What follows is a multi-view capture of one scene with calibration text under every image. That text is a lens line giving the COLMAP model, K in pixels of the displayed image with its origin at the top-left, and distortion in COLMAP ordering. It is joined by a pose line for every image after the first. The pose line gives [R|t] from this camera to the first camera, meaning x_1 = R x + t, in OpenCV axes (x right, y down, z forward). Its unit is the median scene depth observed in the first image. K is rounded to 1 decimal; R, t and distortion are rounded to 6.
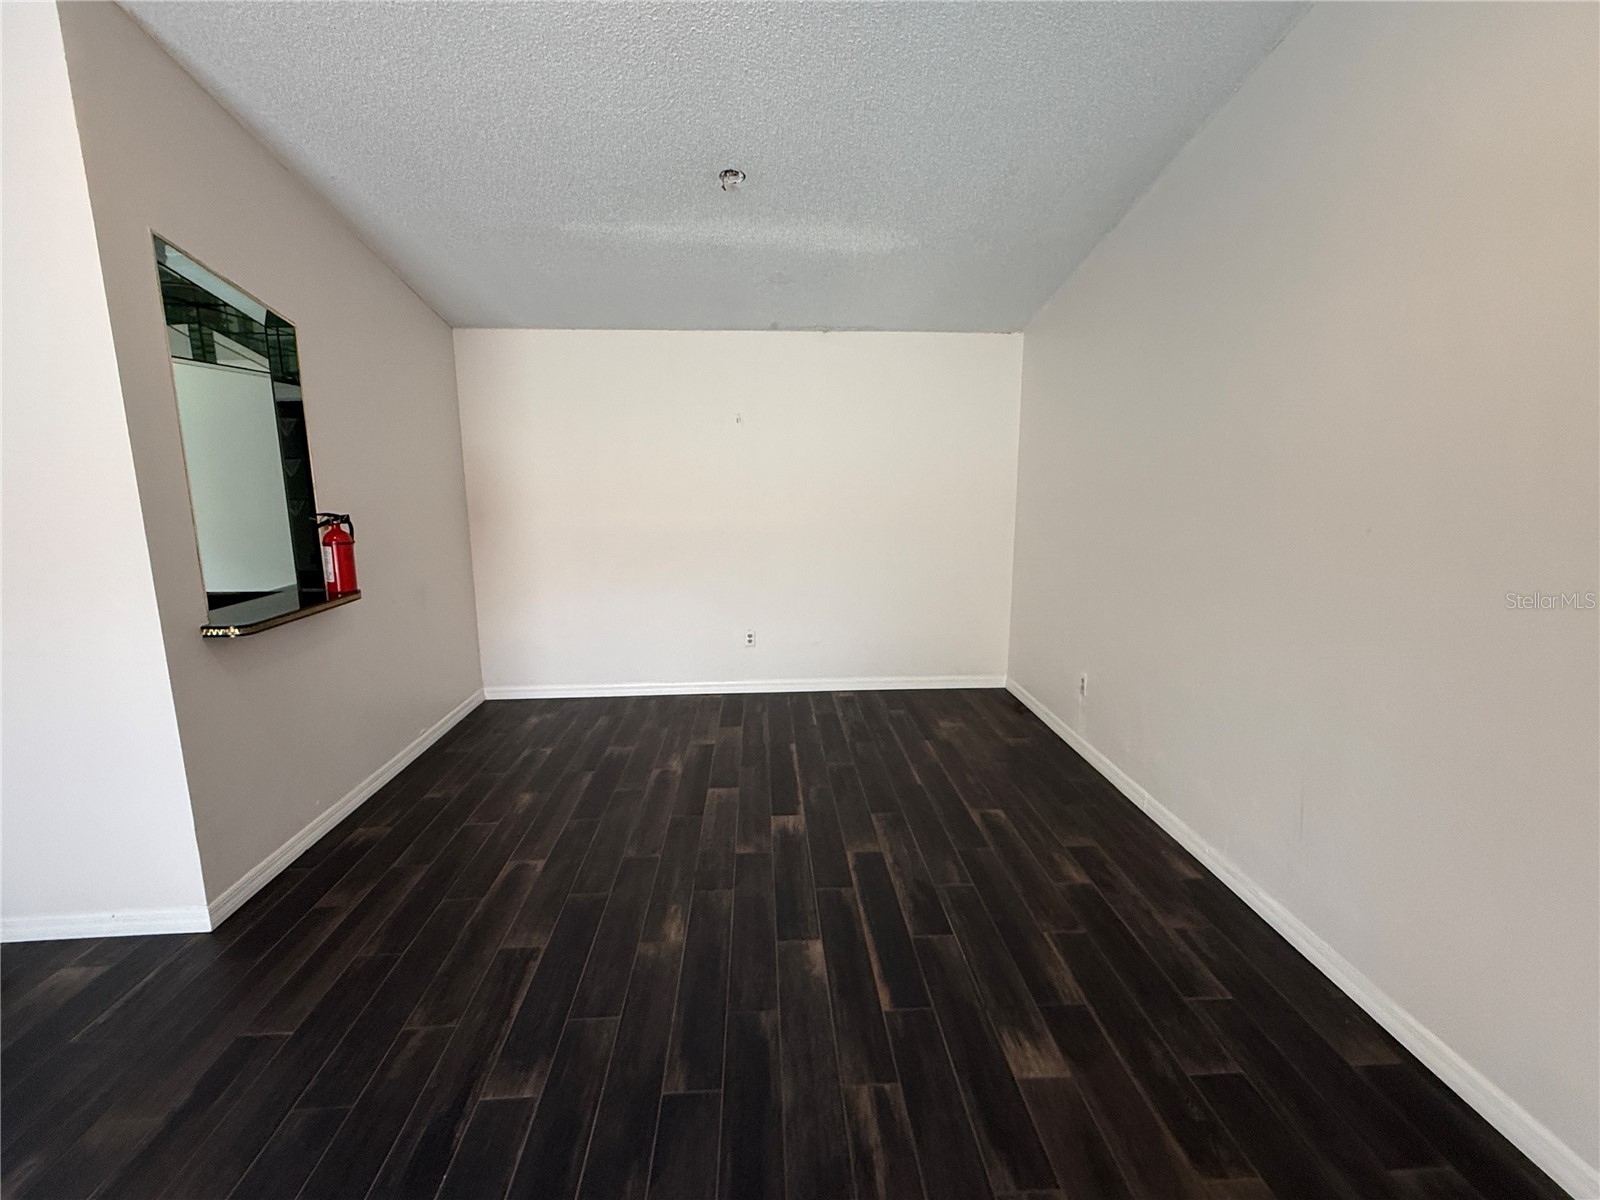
lens RADIAL K [[741.3, 0, 800.3], [0, 741.3, 595.8], [0, 0, 1]] dist [0.000458, -0.000603]
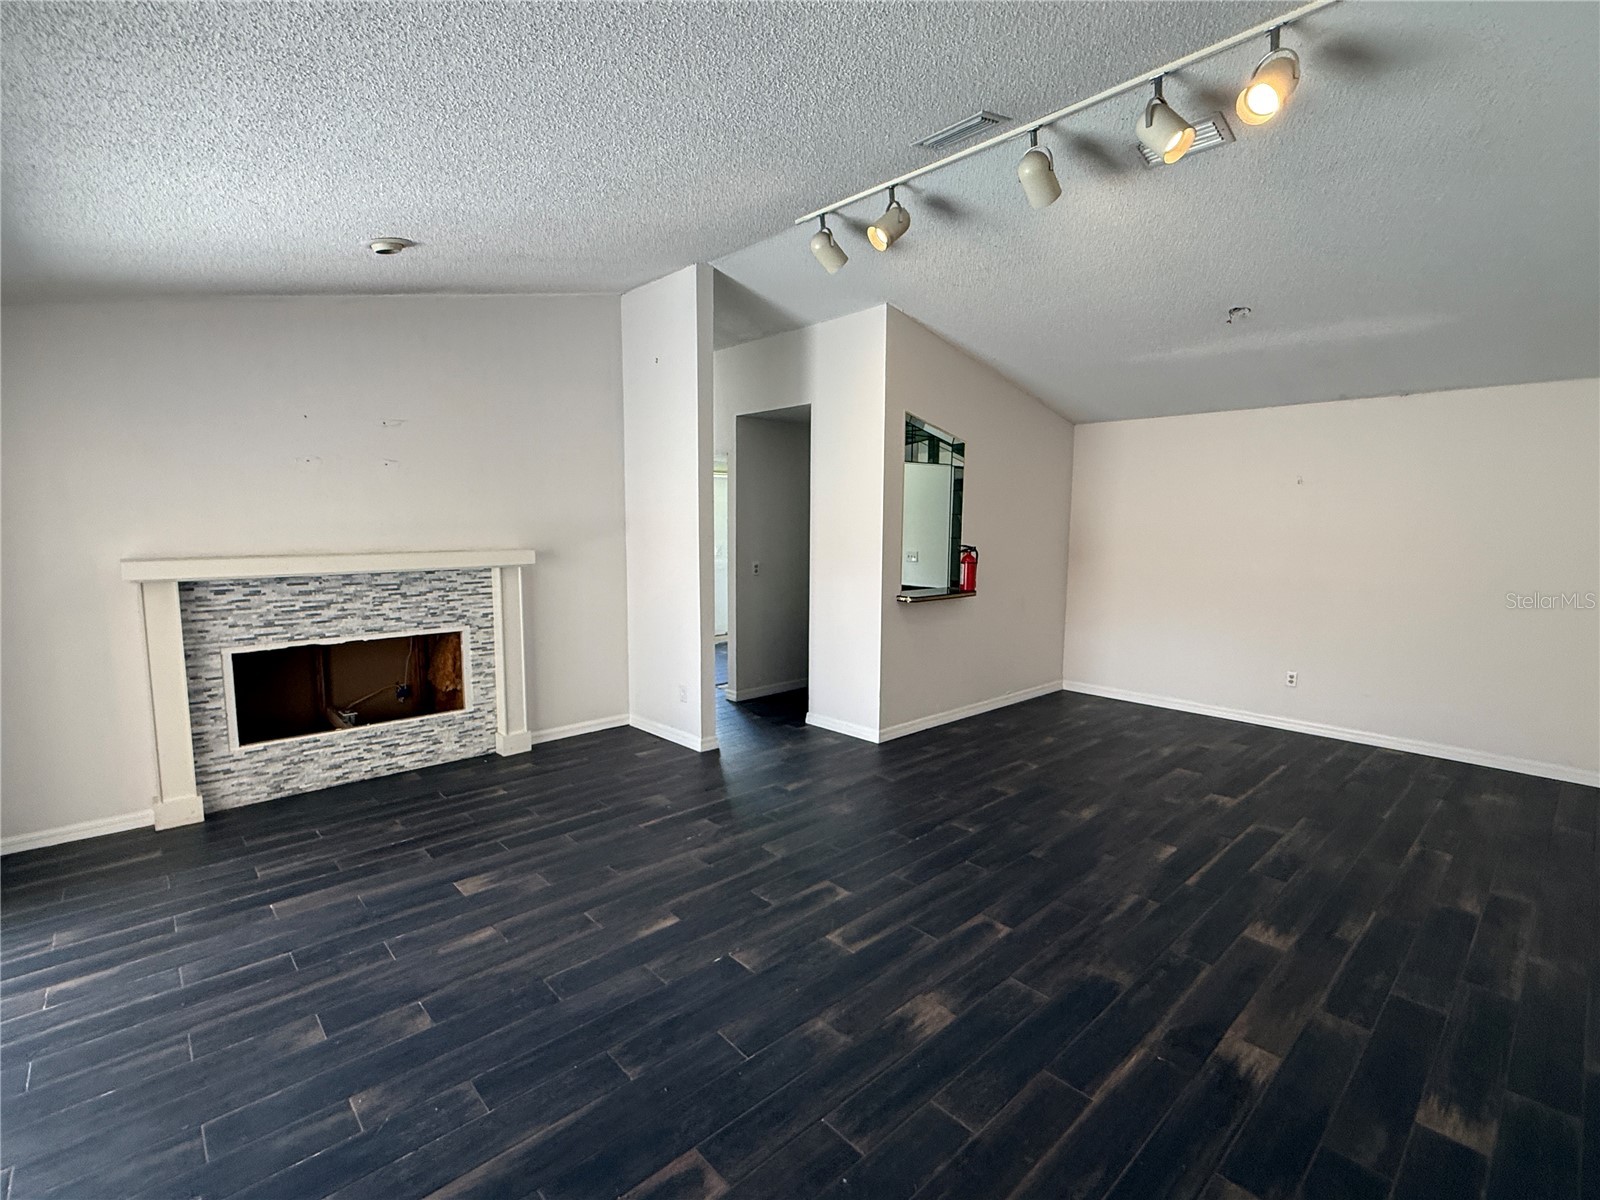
lens RADIAL K [[741.3, 0, 802.2], [0, 741.3, 596.3], [0, 0, 1]] dist [0.000458, -0.000603]
pose [[0.632407, 0.090908, -0.769284, 0.468234], [-0.144764, 0.989464, -0.002080, 0.066531], [0.760990, 0.112680, 0.638904, -0.393933]]
